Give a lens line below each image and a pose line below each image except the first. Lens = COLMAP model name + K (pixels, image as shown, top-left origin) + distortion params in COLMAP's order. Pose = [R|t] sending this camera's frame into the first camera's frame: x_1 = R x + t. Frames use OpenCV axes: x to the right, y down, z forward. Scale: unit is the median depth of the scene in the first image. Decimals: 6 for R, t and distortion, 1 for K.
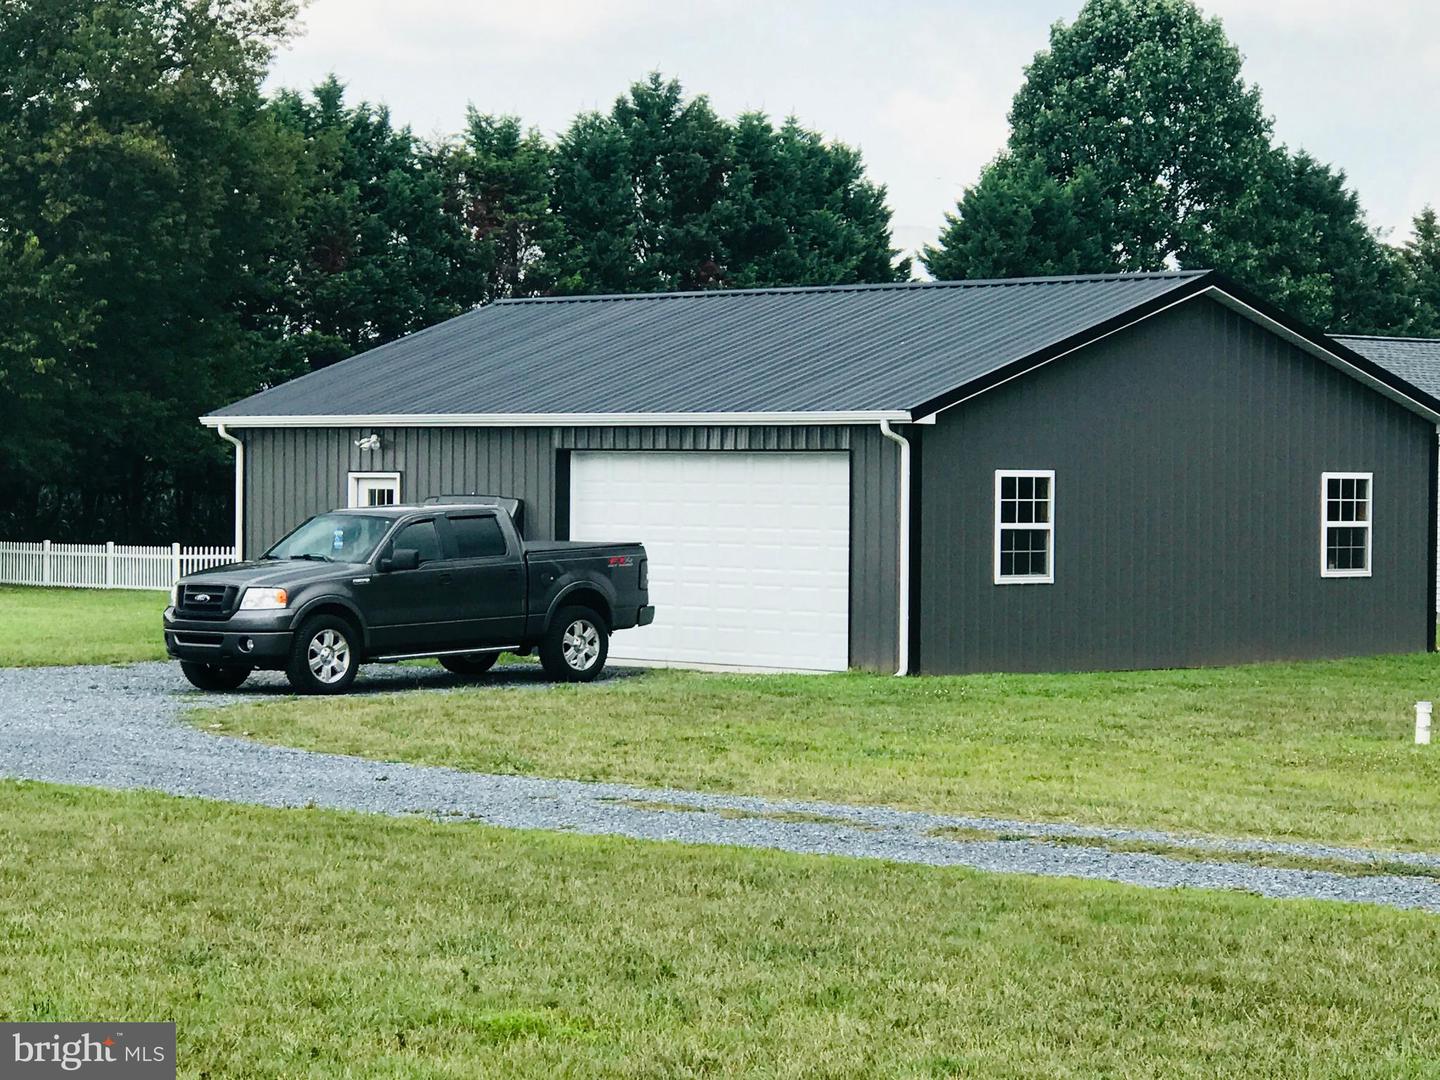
lens RADIAL K [[4308.7, 0, 720.0], [0, 4308.7, 540.0], [0, 0, 1]] dist [0.006758, 1.211039]
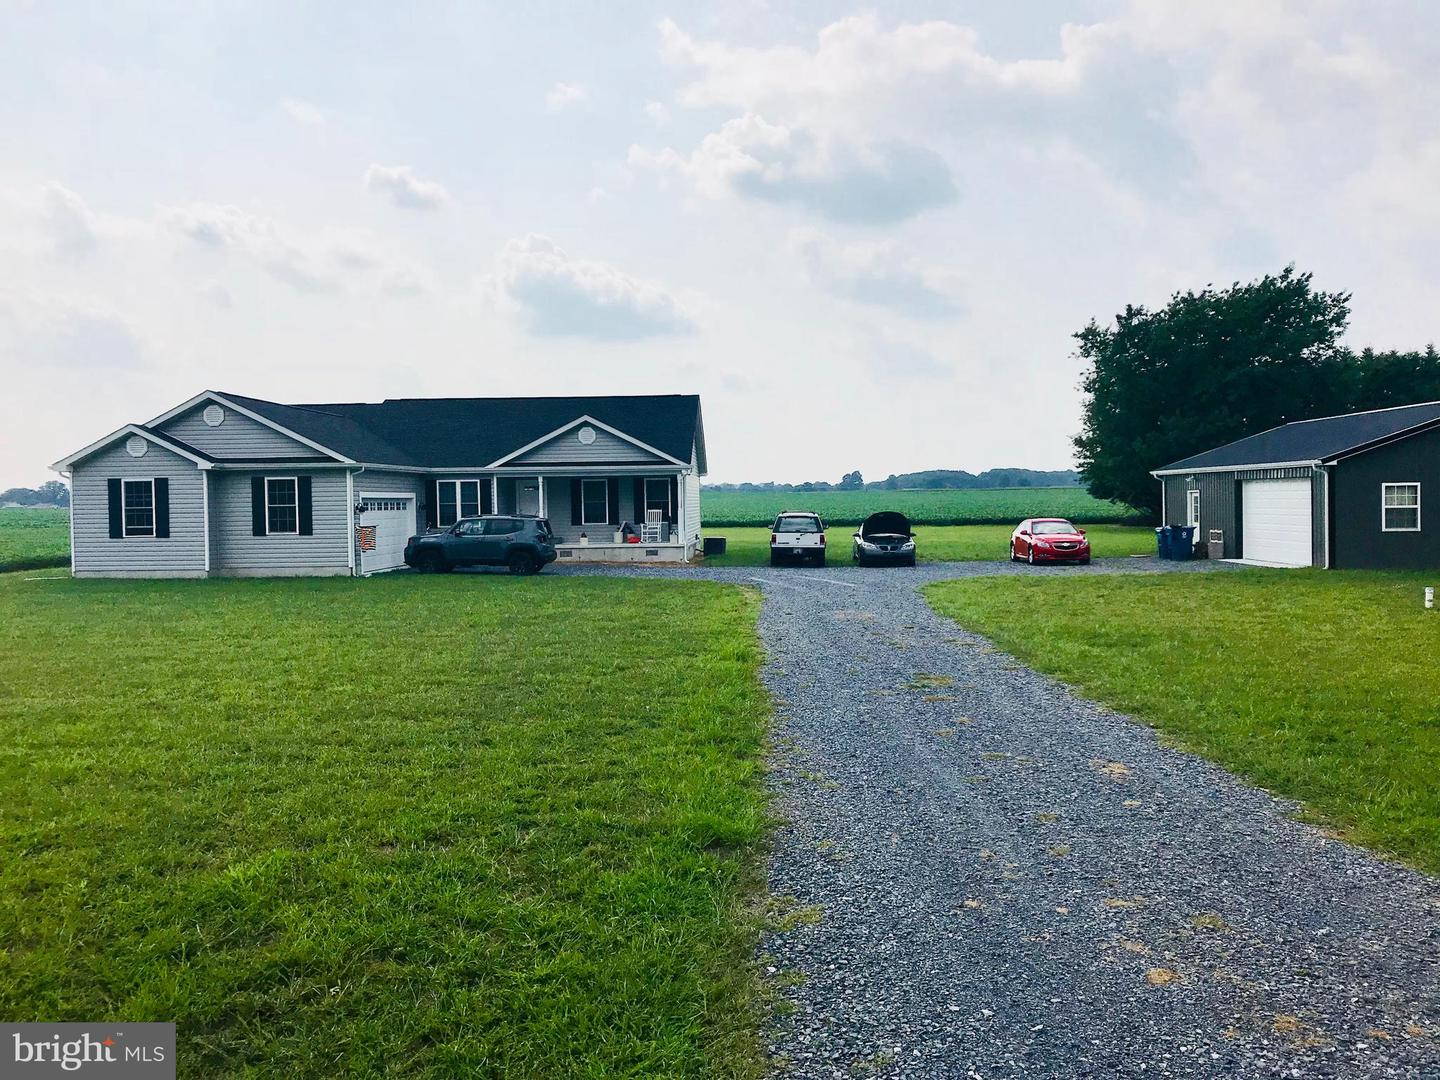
lens RADIAL K [[1215.1, 0, 720.0], [0, 1215.1, 540.0], [0, 0, 1]] dist [0.040313, -0.004778]
pose [[0.686021, 0.003859, -0.727572, 0.313383], [0.008760, 0.999870, 0.013563, 0.002714], [0.727529, -0.015678, 0.685897, 0.299457]]
